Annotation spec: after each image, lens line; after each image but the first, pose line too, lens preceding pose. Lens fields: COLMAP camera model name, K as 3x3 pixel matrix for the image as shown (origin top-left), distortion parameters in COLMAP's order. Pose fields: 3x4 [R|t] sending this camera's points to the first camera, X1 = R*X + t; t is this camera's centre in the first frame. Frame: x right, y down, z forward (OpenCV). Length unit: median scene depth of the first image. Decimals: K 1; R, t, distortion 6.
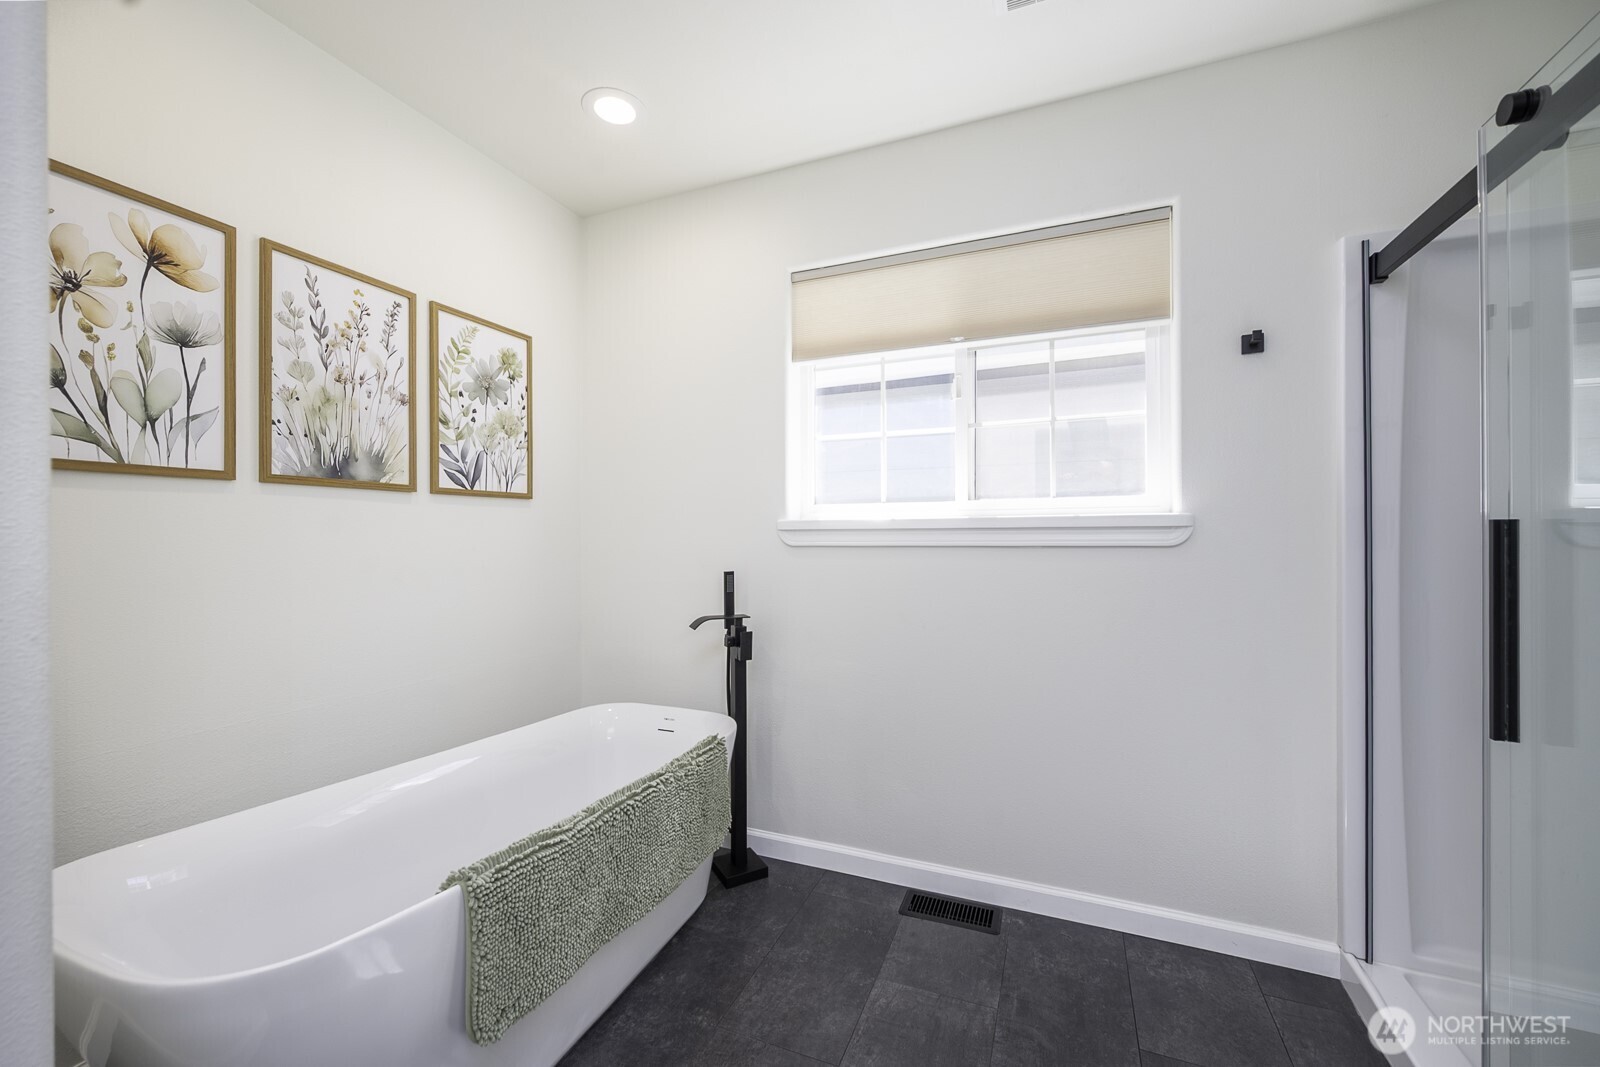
lens RADIAL K [[634.0, 0, 808.9], [0, 634.0, 535.8], [0, 0, 1]] dist [-0.005535, 0.000573]
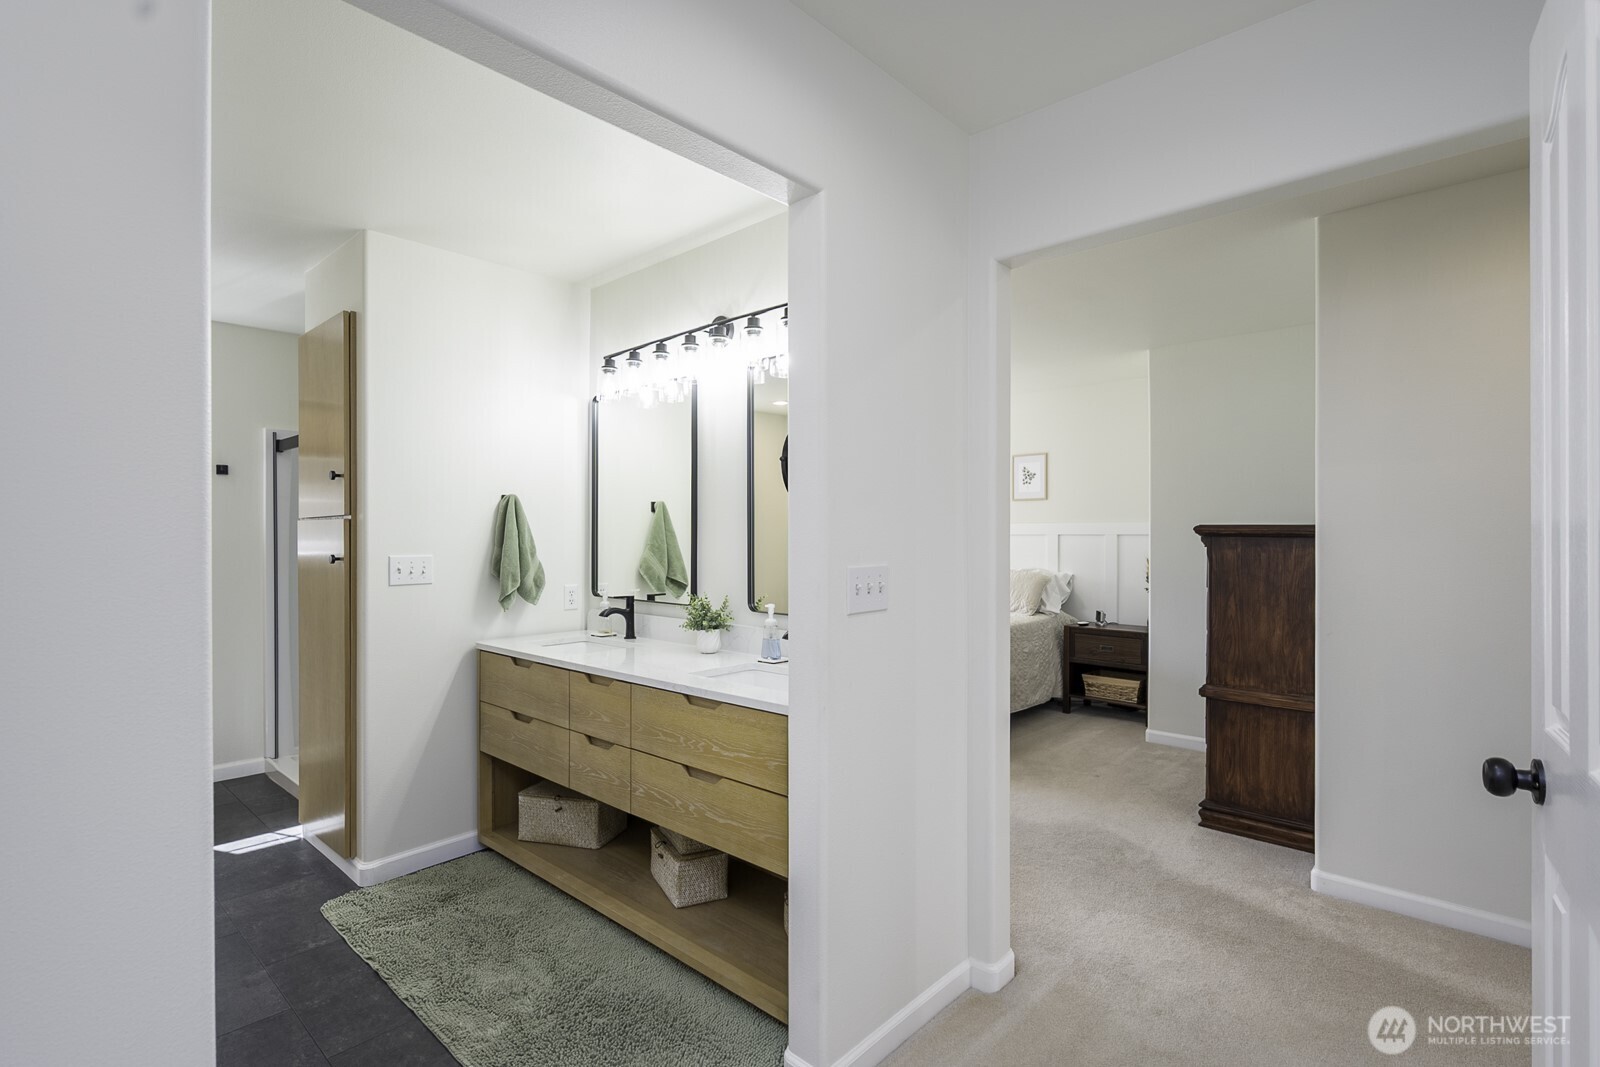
lens RADIAL K [[739.7, 0, 792.1], [0, 739.7, 536.9], [0, 0, 1]] dist [-0.003721, -0.000535]
pose [[0.344730, 0.000603, 0.938702, -0.797468], [0.001807, 0.999998, -0.001305, -0.082133], [-0.938700, 0.002146, 0.344728, -1.377704]]
